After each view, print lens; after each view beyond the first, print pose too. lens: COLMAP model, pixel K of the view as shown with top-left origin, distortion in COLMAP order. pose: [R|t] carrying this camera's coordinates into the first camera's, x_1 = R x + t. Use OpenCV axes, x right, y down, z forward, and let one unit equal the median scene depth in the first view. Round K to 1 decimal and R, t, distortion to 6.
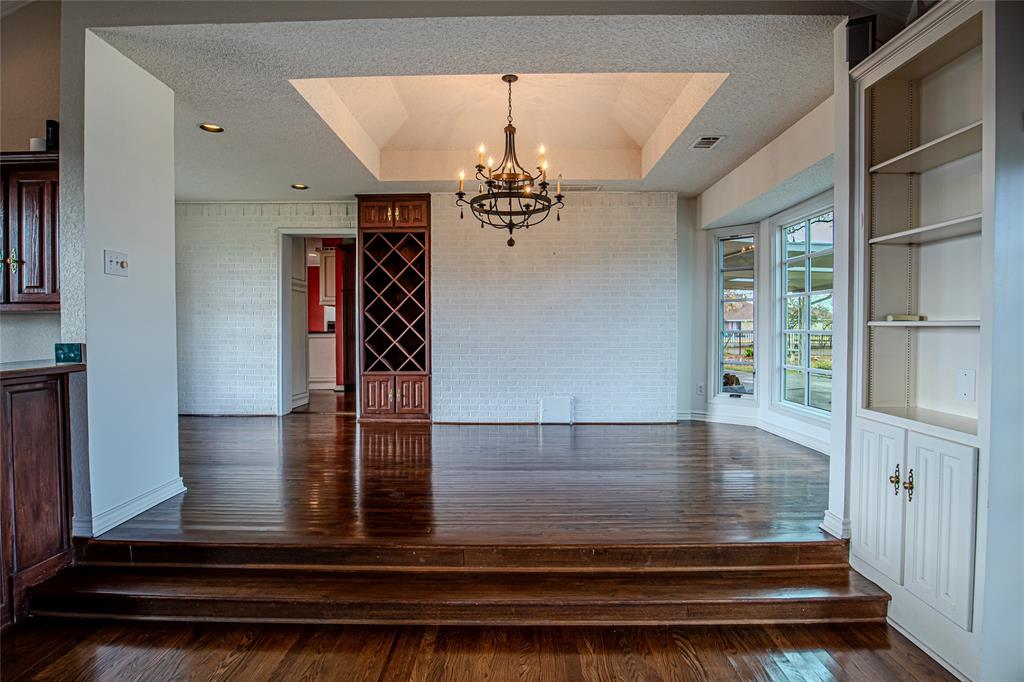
lens RADIAL K [[562.8, 0, 509.5], [0, 562.8, 335.4], [0, 0, 1]] dist [0.000723, 0.000158]
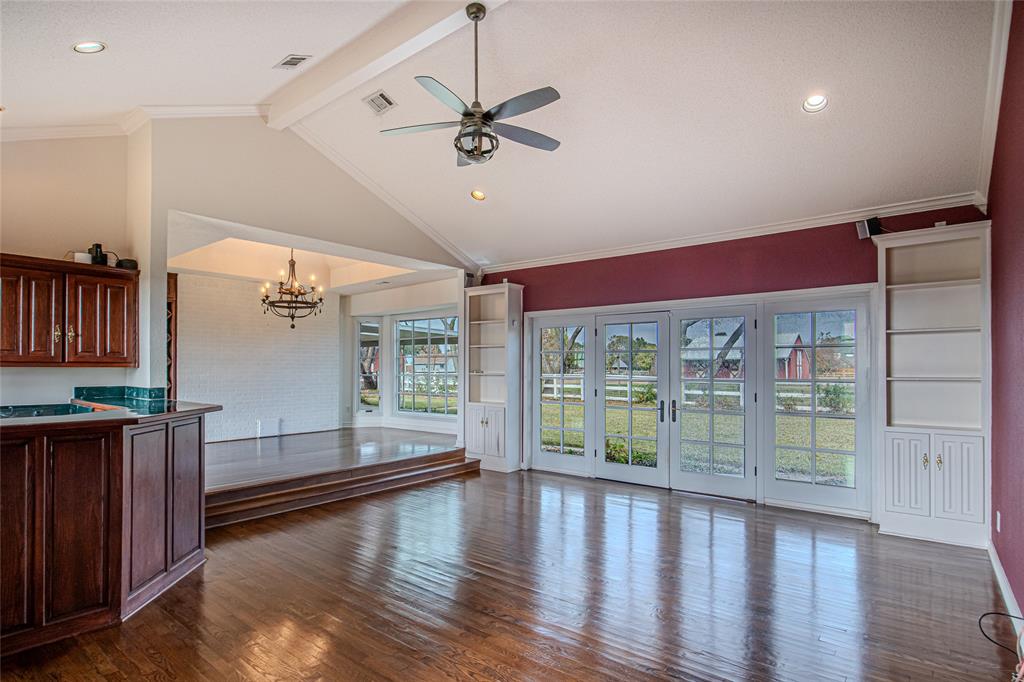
lens RADIAL K [[529.9, 0, 511.5], [0, 529.9, 336.7], [0, 0, 1]] dist [-0.032180, -0.000207]
pose [[0.616180, 0.048679, 0.786099, -0.865757], [0.009712, 0.997543, -0.069384, -0.010903], [-0.787545, 0.050388, 0.614194, -0.546028]]
